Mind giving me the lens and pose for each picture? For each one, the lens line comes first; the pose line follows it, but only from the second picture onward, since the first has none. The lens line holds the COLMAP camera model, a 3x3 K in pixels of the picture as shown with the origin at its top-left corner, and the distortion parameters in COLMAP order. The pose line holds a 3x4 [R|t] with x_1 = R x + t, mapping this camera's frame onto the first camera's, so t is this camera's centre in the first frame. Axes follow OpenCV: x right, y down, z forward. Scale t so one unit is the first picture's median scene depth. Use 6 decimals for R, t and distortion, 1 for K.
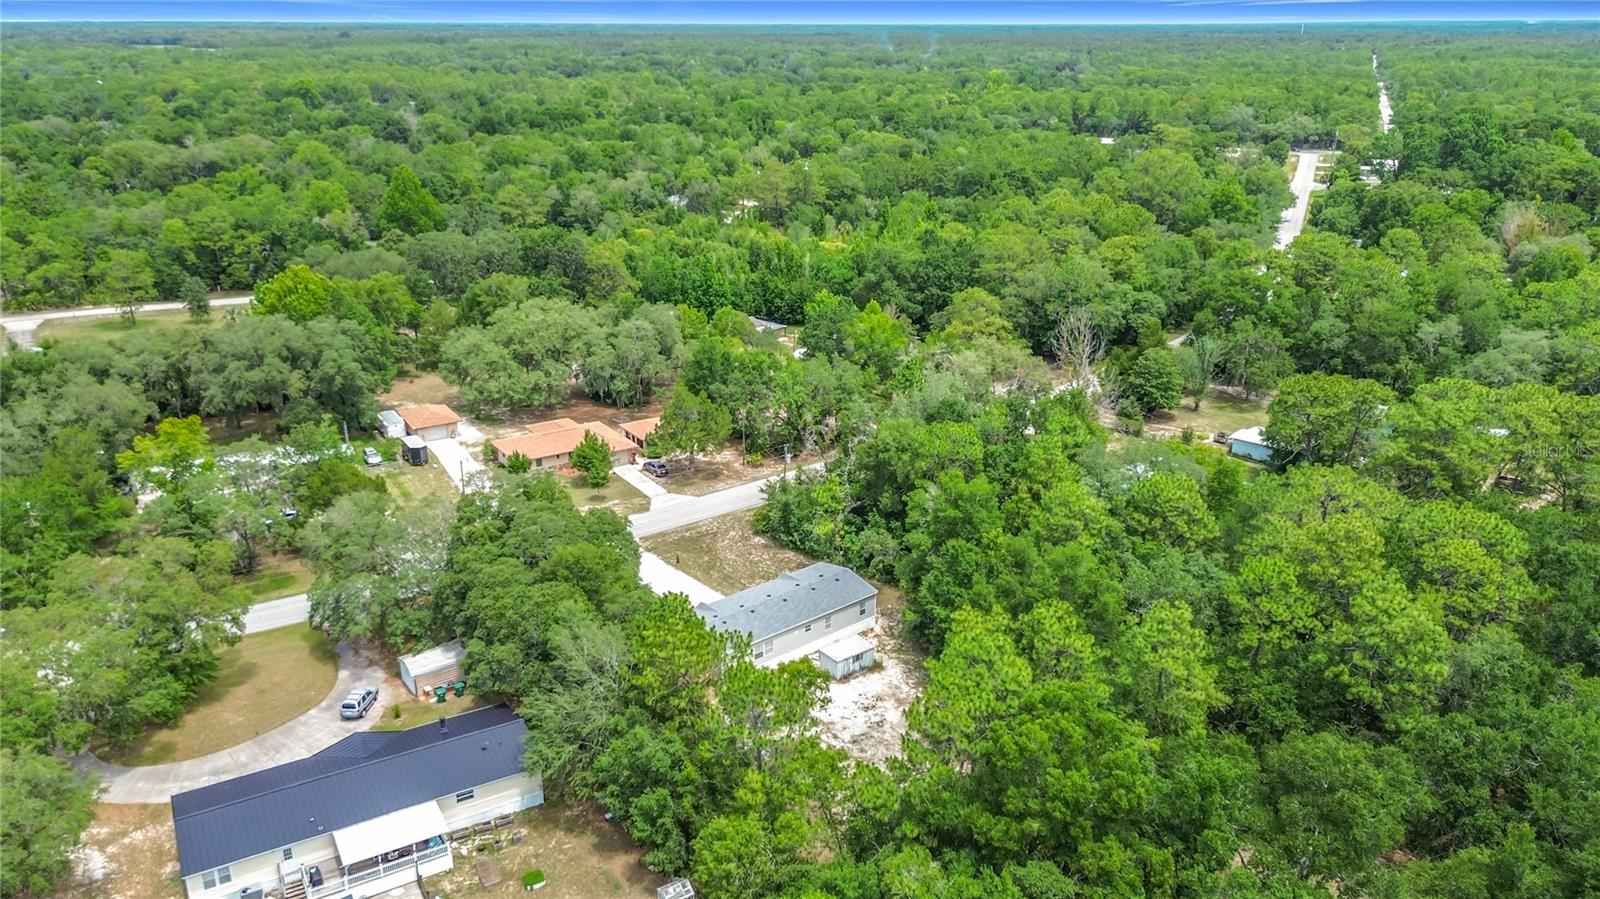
lens RADIAL K [[1161.5, 0, 803.7], [0, 1161.5, 453.0], [0, 0, 1]] dist [0.054857, -0.052363]
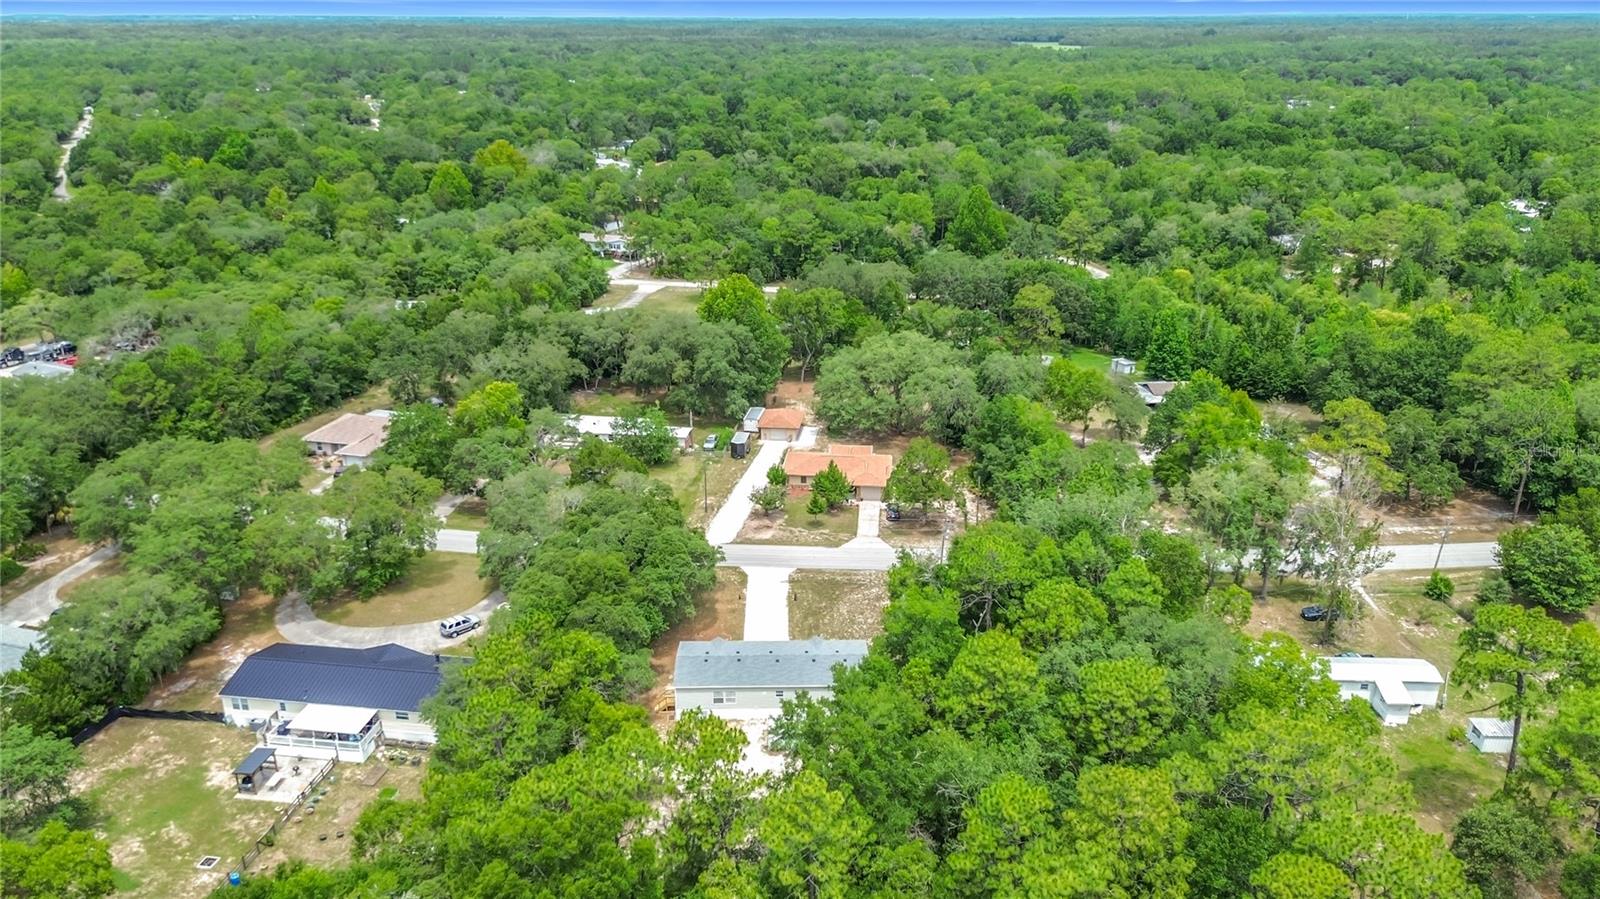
lens RADIAL K [[1161.5, 0, 808.0], [0, 1161.5, 452.9], [0, 0, 1]] dist [0.054857, -0.052363]
pose [[0.777217, 0.219614, -0.589664, 0.337191], [-0.217159, 0.973157, 0.076211, -0.081734], [0.590572, 0.068819, 0.804045, 0.094920]]
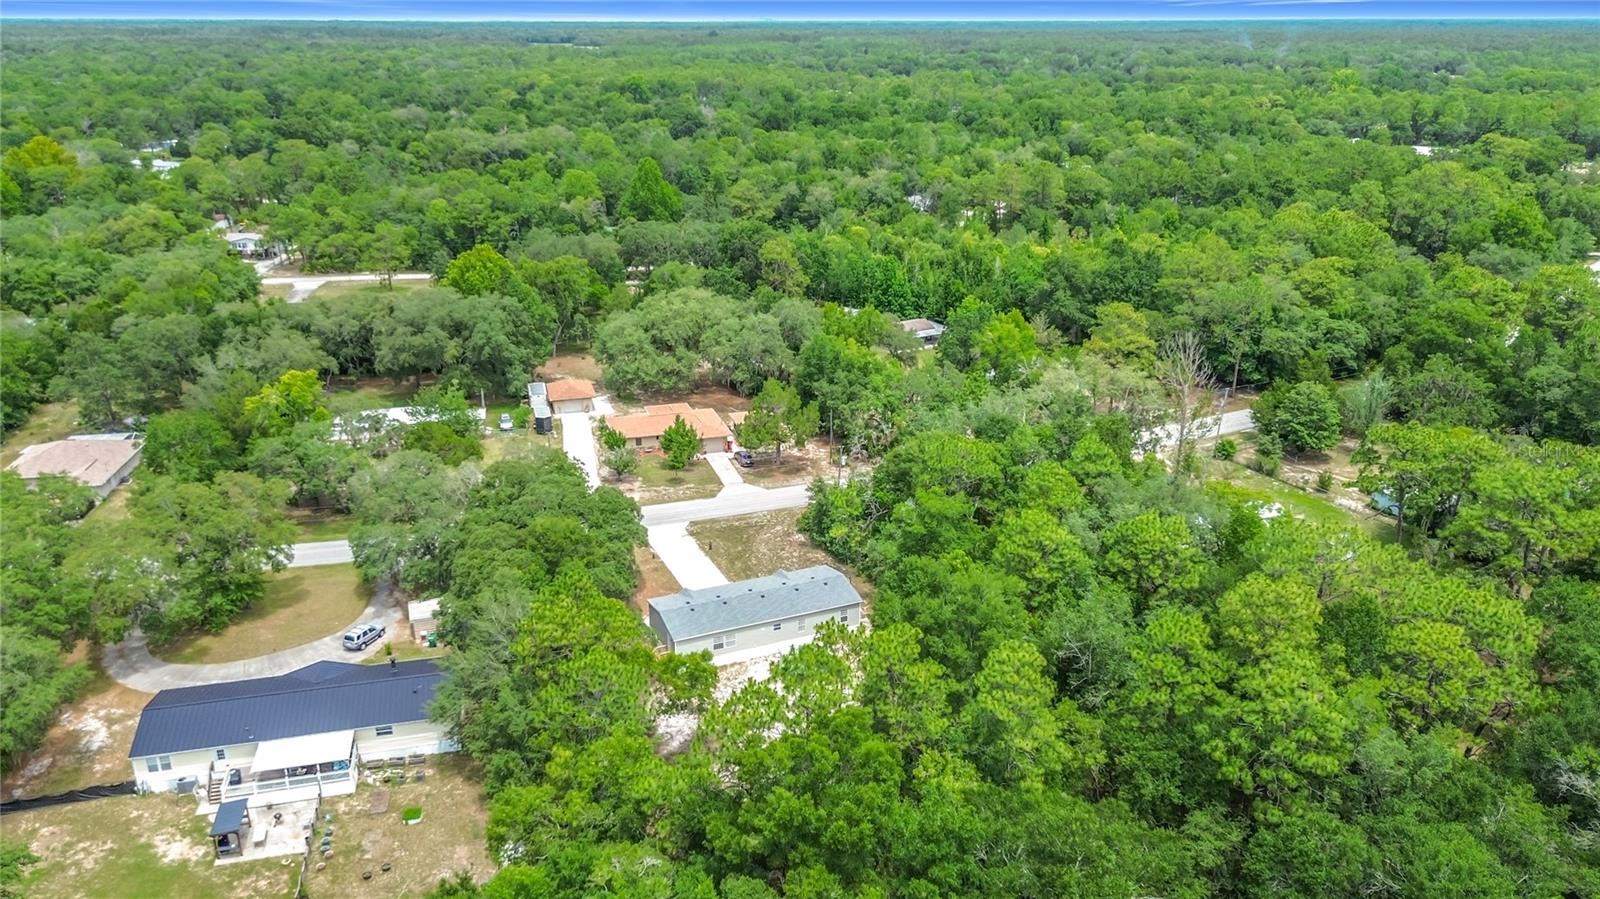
lens RADIAL K [[1161.5, 0, 805.6], [0, 1161.5, 454.9], [0, 0, 1]] dist [0.054857, -0.052363]
pose [[0.959574, 0.097477, -0.264038, 0.159964], [-0.096627, 0.995188, 0.016237, -0.009504], [0.264350, 0.009932, 0.964376, 0.018533]]
